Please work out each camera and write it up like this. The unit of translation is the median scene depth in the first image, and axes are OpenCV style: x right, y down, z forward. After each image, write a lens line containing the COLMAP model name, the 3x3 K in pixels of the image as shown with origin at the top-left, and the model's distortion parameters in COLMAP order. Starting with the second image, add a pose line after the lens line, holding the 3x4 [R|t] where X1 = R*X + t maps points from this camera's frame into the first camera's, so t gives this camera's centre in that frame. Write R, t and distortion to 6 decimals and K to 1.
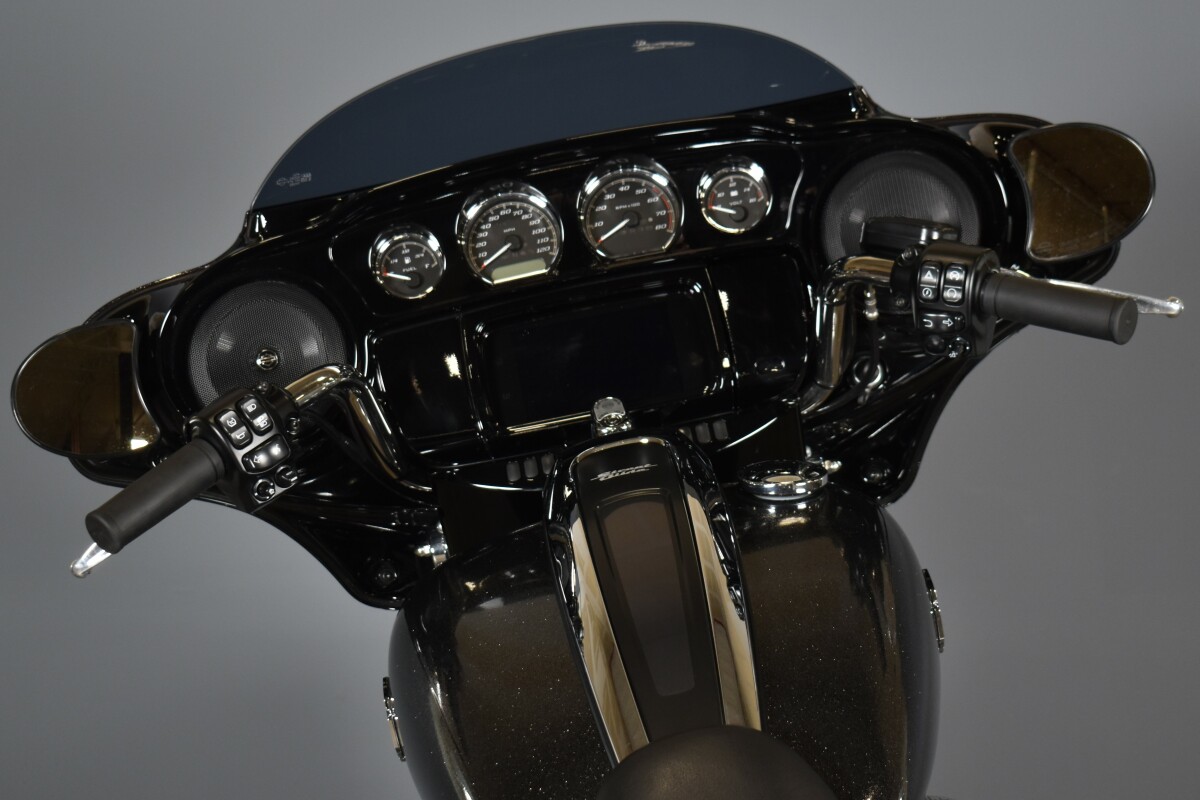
lens RADIAL K [[1851.8, 0, 600.0], [0, 1851.8, 400.0], [0, 0, 1]] dist [-0.005008, 0.108420]
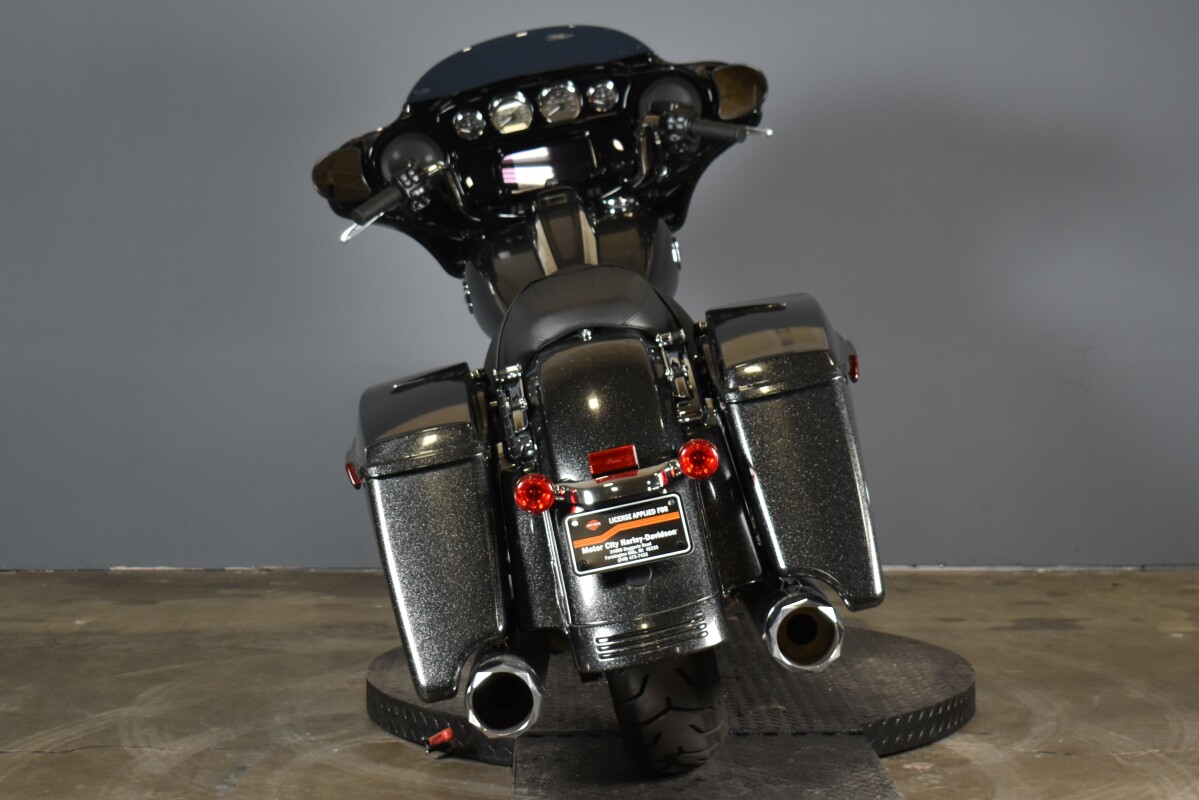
lens RADIAL K [[1813.1, 0, 599.5], [0, 1813.1, 400.0], [0, 0, 1]] dist [-0.054411, -0.032033]
pose [[0.999972, -0.007418, 0.000136, 0.065842], [0.007419, 0.999965, -0.003992, 0.305196], [-0.000106, 0.003993, 0.999992, -1.406277]]
